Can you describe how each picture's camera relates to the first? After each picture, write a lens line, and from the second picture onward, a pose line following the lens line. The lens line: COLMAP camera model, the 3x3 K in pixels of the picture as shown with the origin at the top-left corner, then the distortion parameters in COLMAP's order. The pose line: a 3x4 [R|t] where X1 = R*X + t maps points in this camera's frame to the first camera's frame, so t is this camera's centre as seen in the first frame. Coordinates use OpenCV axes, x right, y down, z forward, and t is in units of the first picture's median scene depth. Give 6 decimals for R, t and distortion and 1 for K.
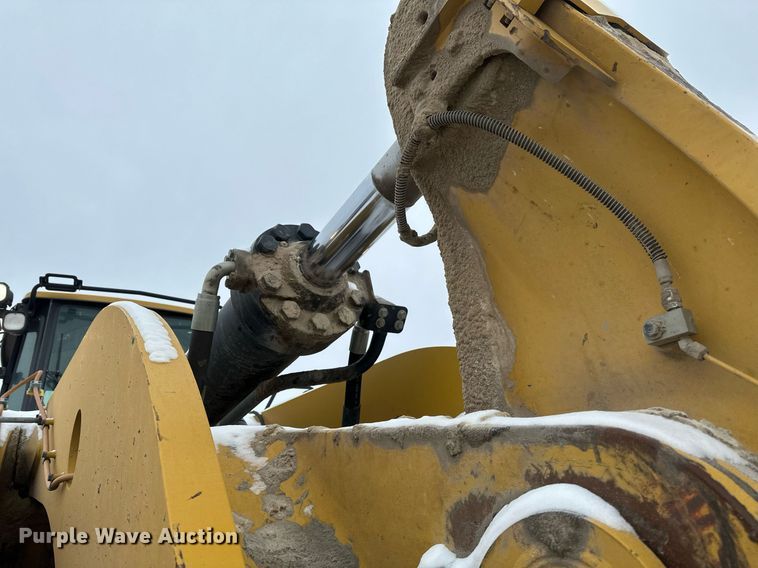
lens RADIAL K [[535.2, 0, 388.6], [0, 535.2, 285.2], [0, 0, 1]] dist [0.107898, -0.155282]
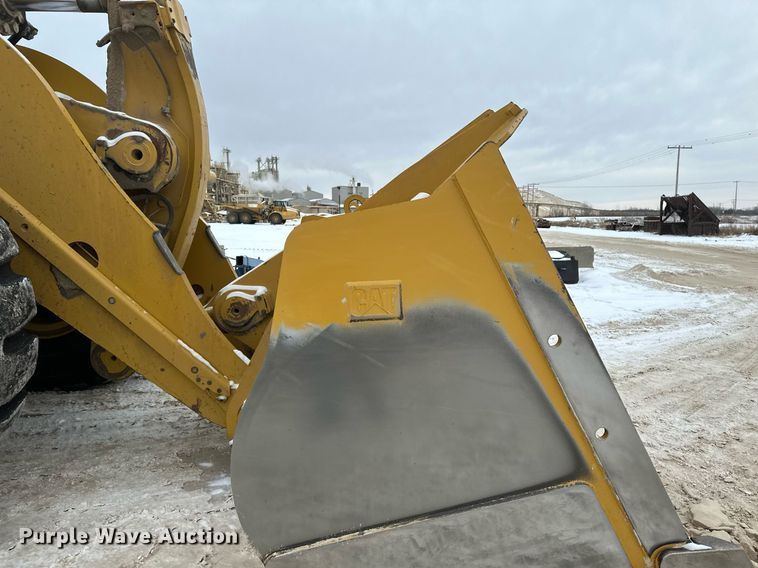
lens RADIAL K [[519.2, 0, 379.0], [0, 519.2, 284.0], [0, 0, 1]] dist [0.007876, -0.002734]
pose [[0.508487, 0.049866, 0.859625, -2.346468], [-0.494034, 0.834555, 0.243821, -0.672005], [-0.705245, -0.548664, 0.448996, -3.165517]]
